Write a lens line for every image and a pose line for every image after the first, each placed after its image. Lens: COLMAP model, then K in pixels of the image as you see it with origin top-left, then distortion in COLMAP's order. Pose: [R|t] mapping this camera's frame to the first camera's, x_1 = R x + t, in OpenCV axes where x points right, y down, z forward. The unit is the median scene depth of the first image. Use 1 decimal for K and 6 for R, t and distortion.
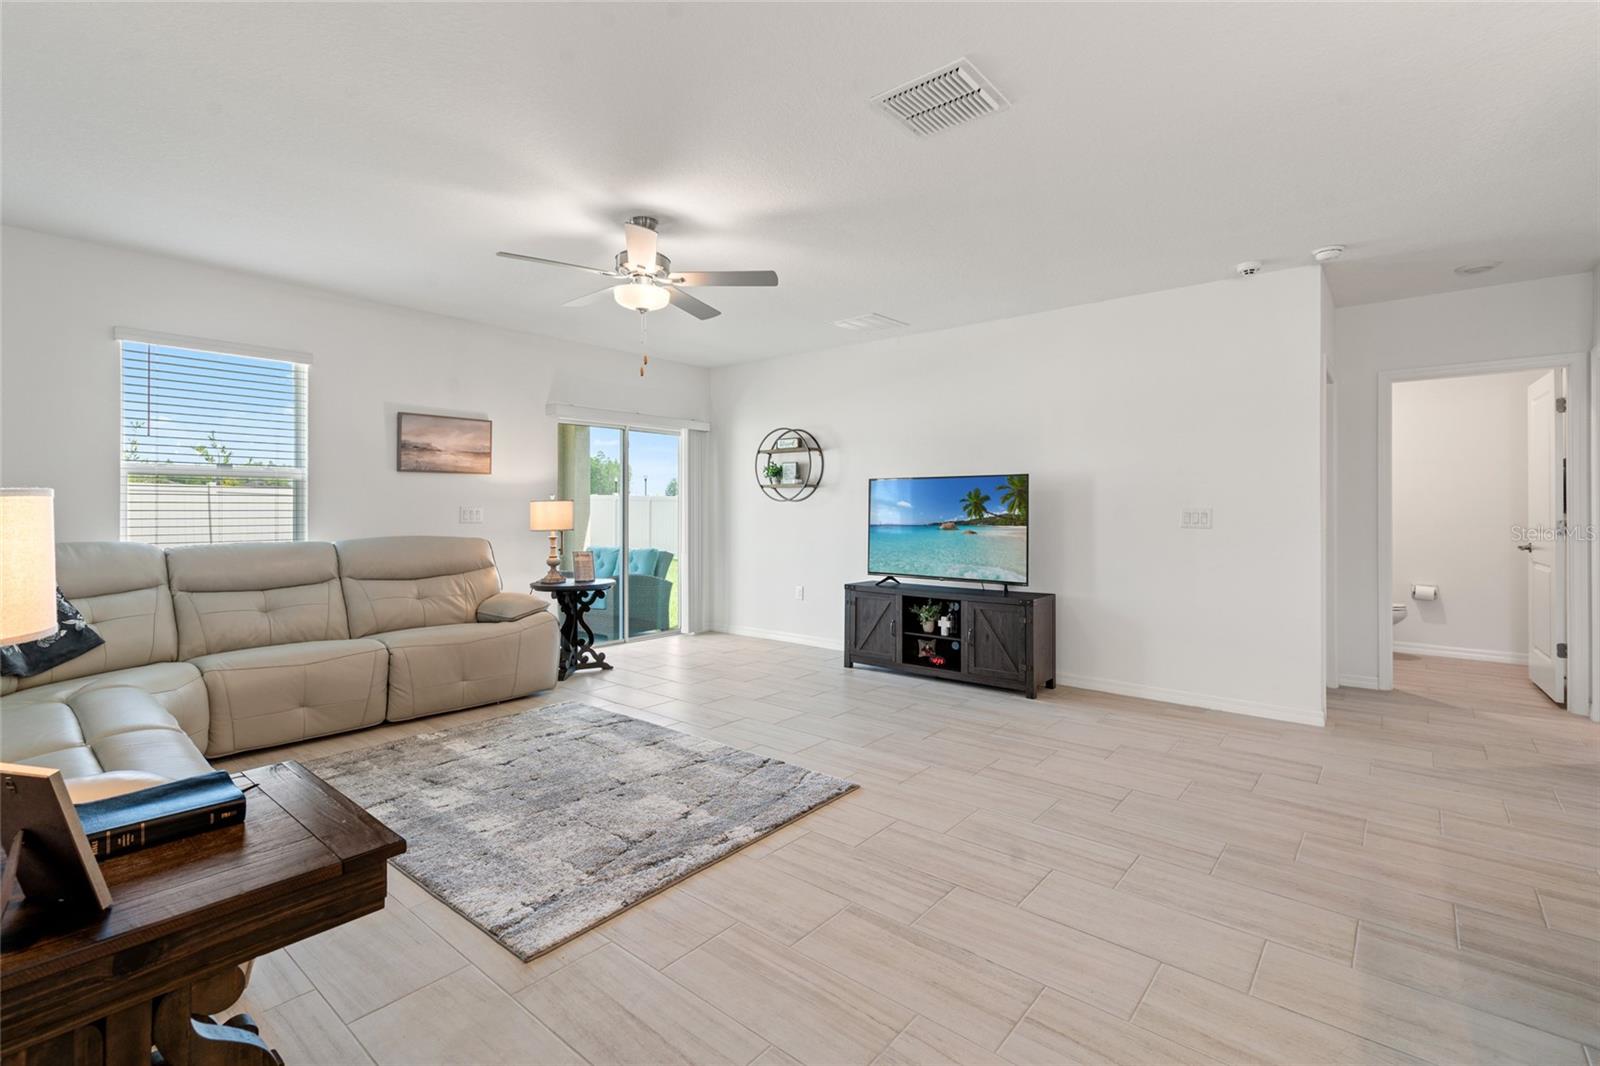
lens RADIAL K [[728.5, 0, 794.6], [0, 728.5, 505.8], [0, 0, 1]] dist [0.001709, 0.000429]
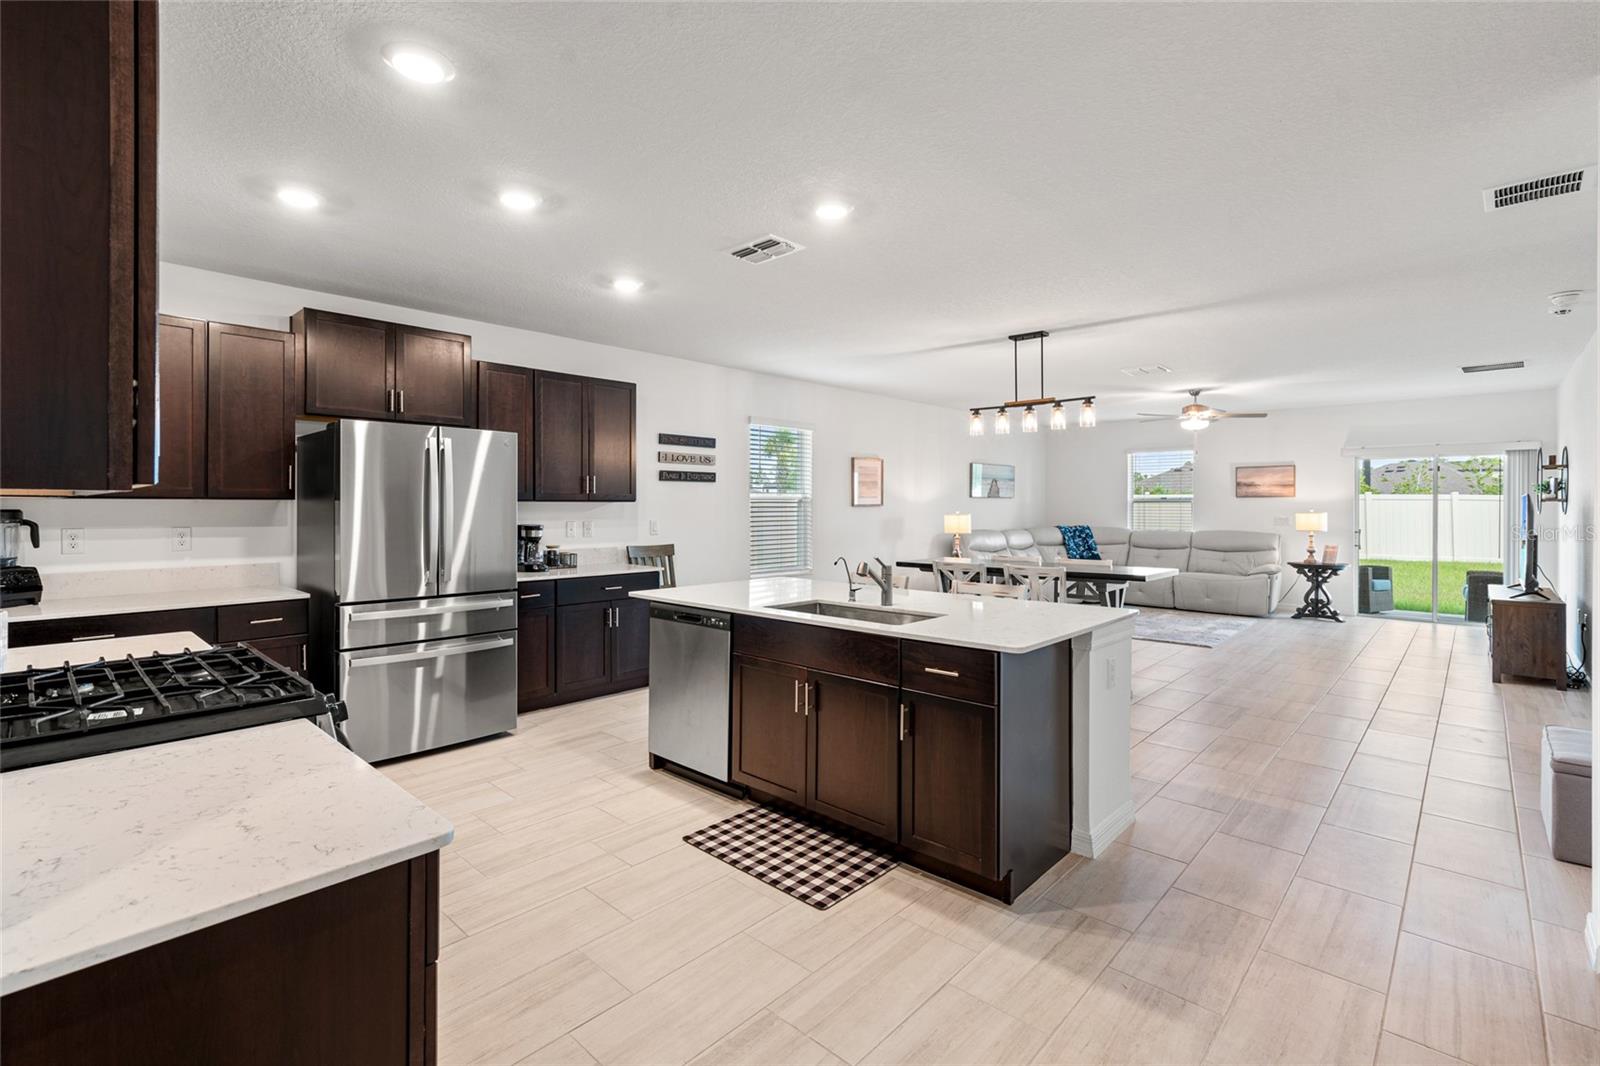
lens RADIAL K [[728.5, 0, 794.6], [0, 728.5, 505.8], [0, 0, 1]] dist [0.001709, 0.000429]
pose [[-0.052655, -0.001372, -0.998612, 1.593879], [-0.000878, 0.999999, -0.001328, -0.023266], [0.998612, 0.000807, -0.052656, -0.086408]]
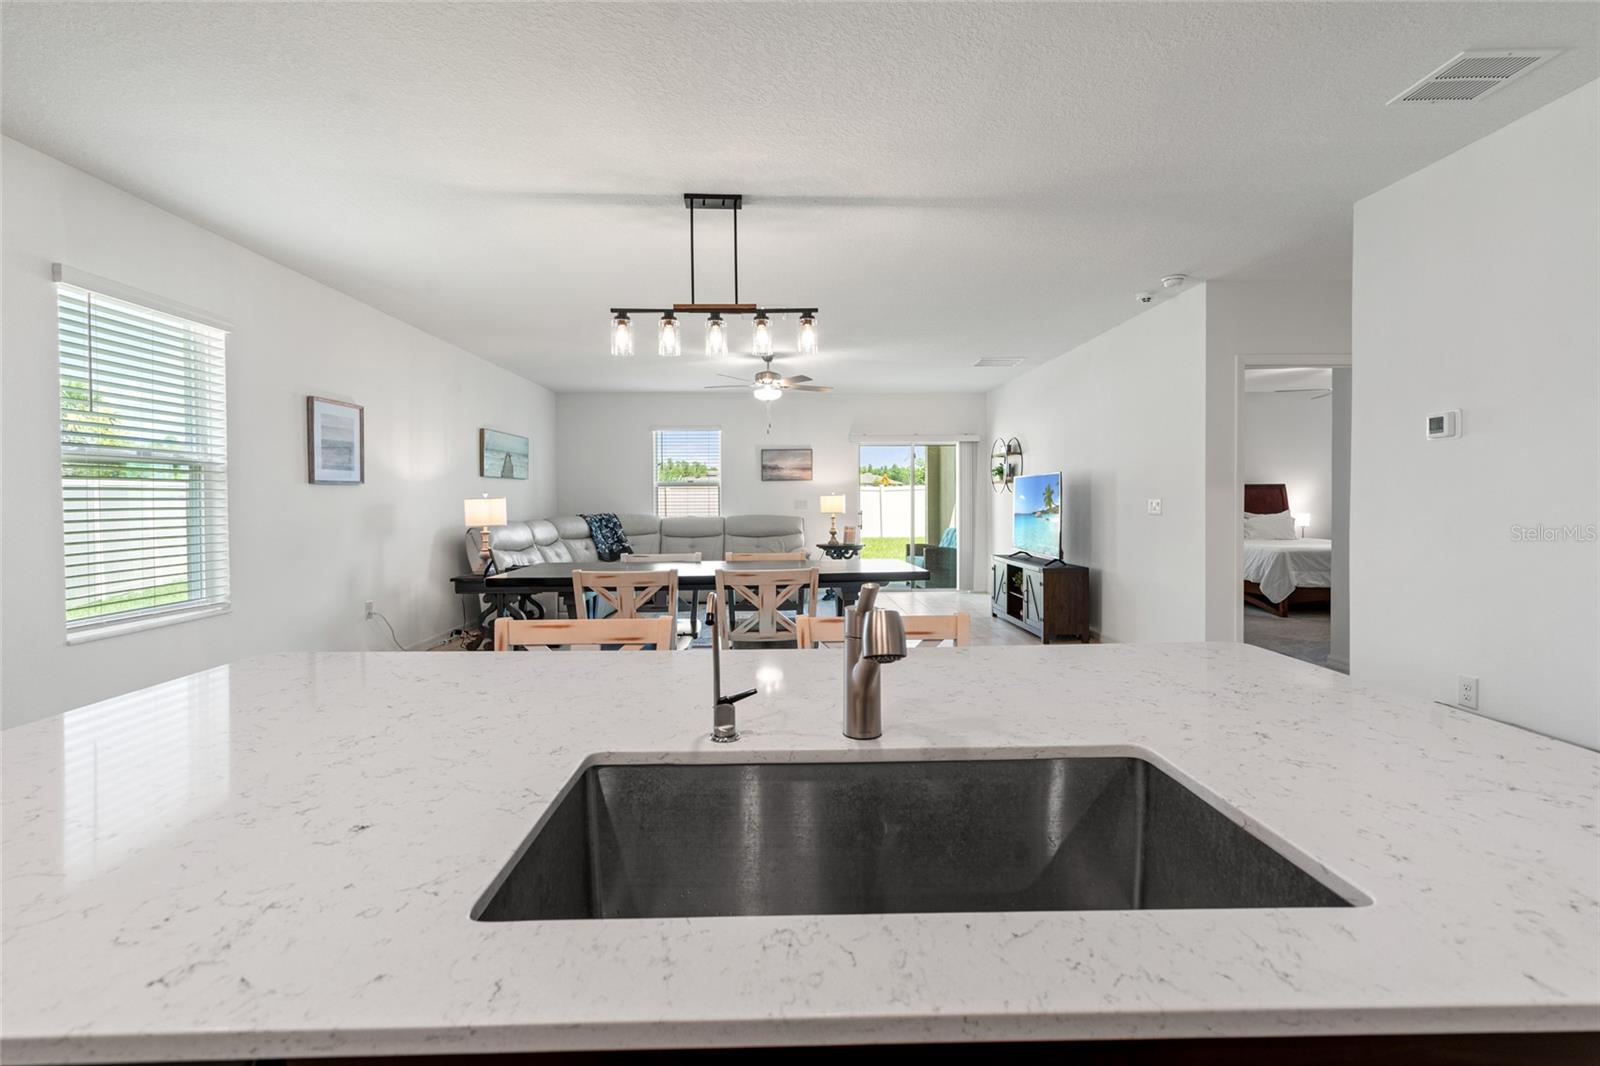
lens RADIAL K [[728.5, 0, 794.6], [0, 728.5, 505.8], [0, 0, 1]] dist [0.001709, 0.000429]
pose [[0.656619, 0.002040, -0.754220, 1.018369], [0.006844, 0.999939, 0.008663, 0.001942], [0.754192, -0.010850, 0.656565, -0.193750]]
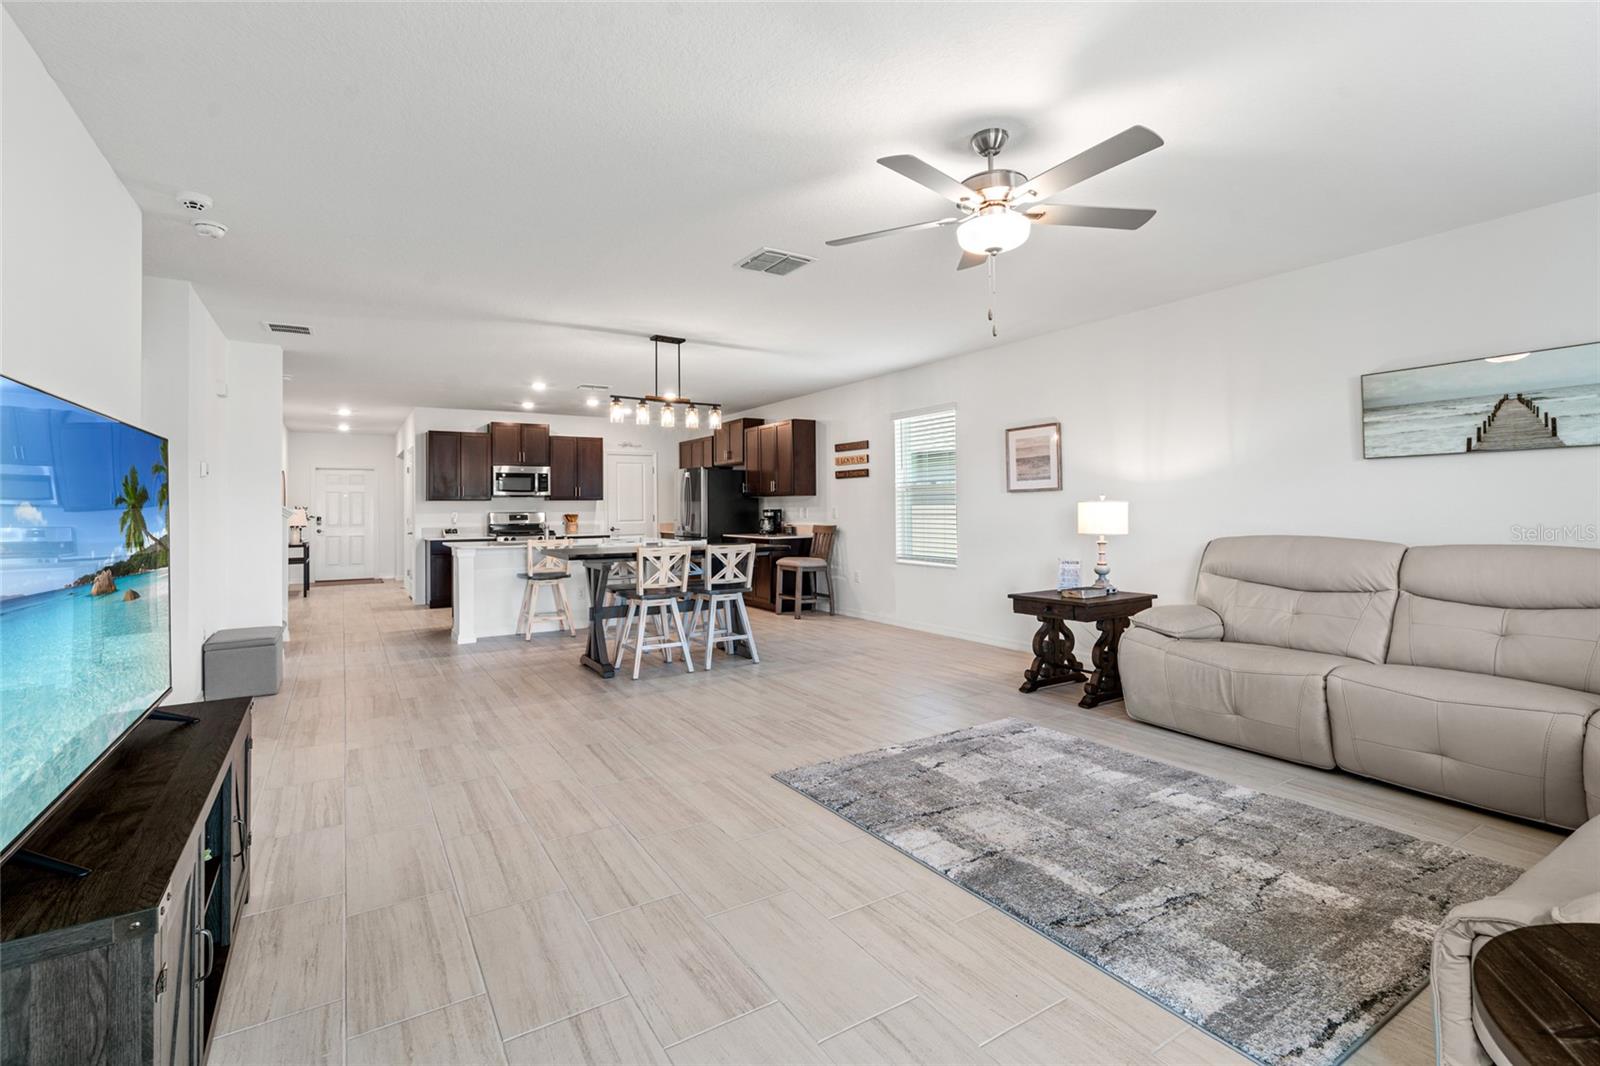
lens RADIAL K [[728.5, 0, 794.6], [0, 728.5, 505.8], [0, 0, 1]] dist [0.001709, 0.000429]
pose [[-0.949932, 0.010163, 0.312290, -0.186328], [0.009518, 0.999948, -0.003587, 0.001903], [-0.312310, -0.000435, -0.949980, 1.360265]]
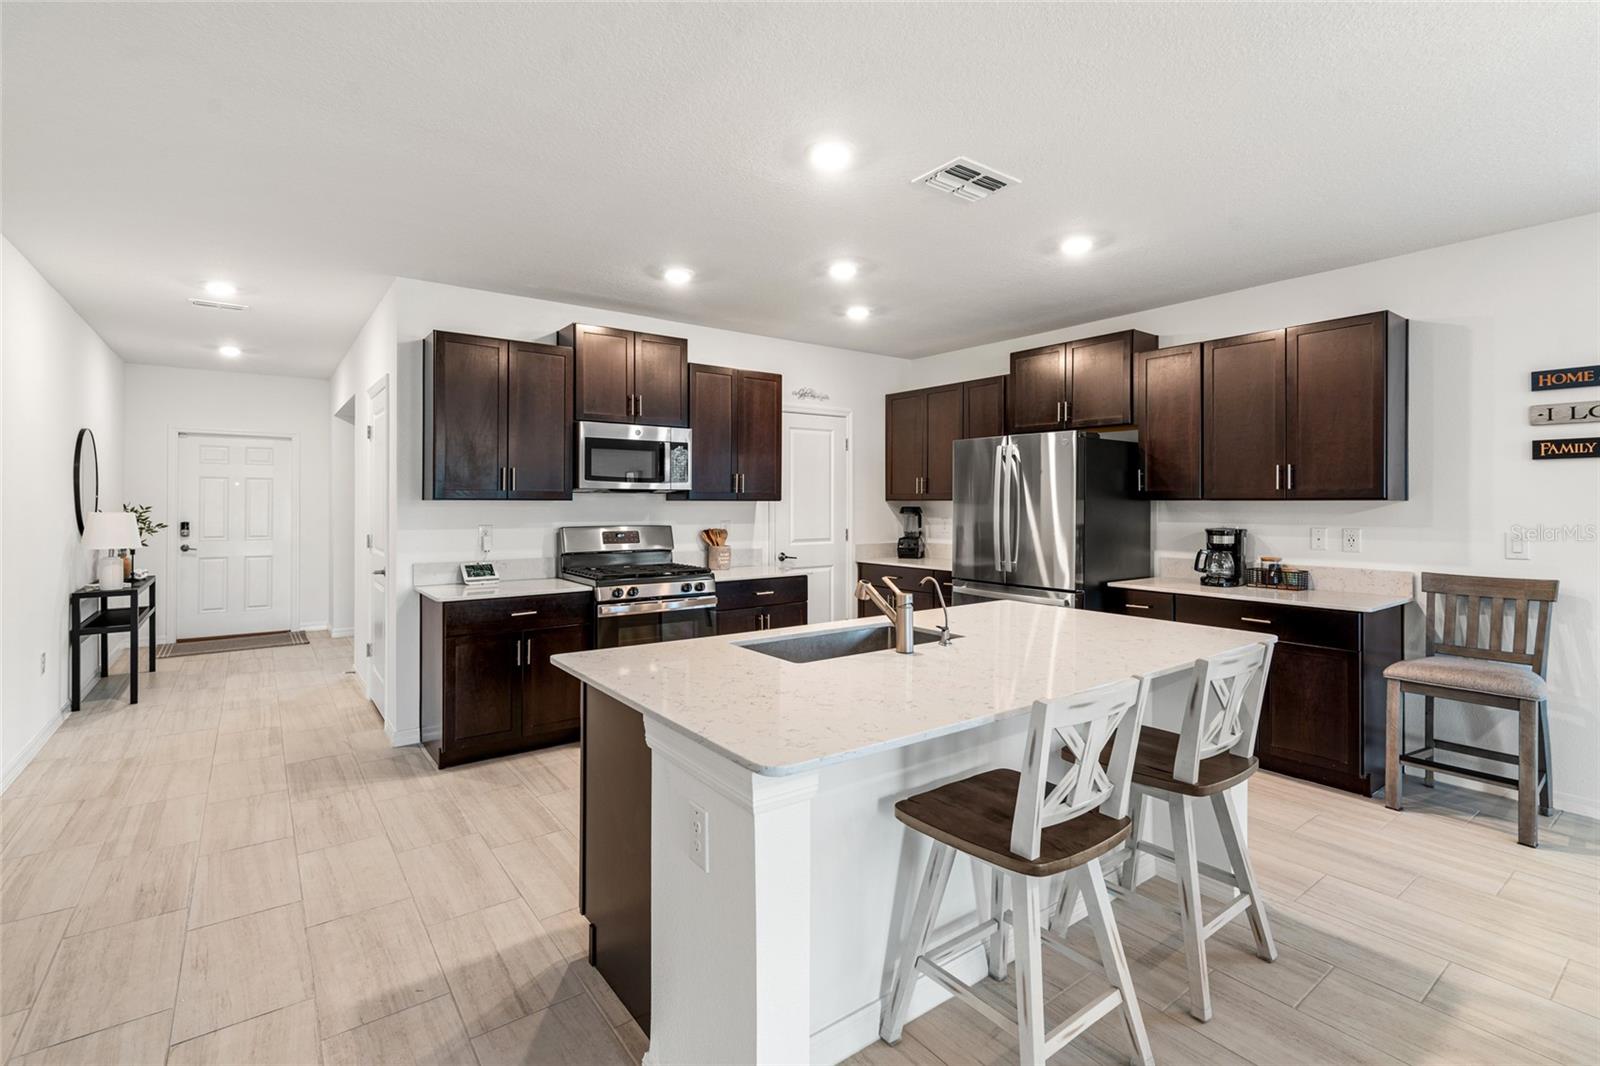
lens RADIAL K [[728.5, 0, 794.6], [0, 728.5, 505.8], [0, 0, 1]] dist [0.001709, 0.000429]
pose [[-0.972460, -0.003170, 0.233049, 0.819119], [-0.002390, 0.999991, 0.003628, -0.026485], [-0.233059, 0.002971, -0.972458, 0.464634]]
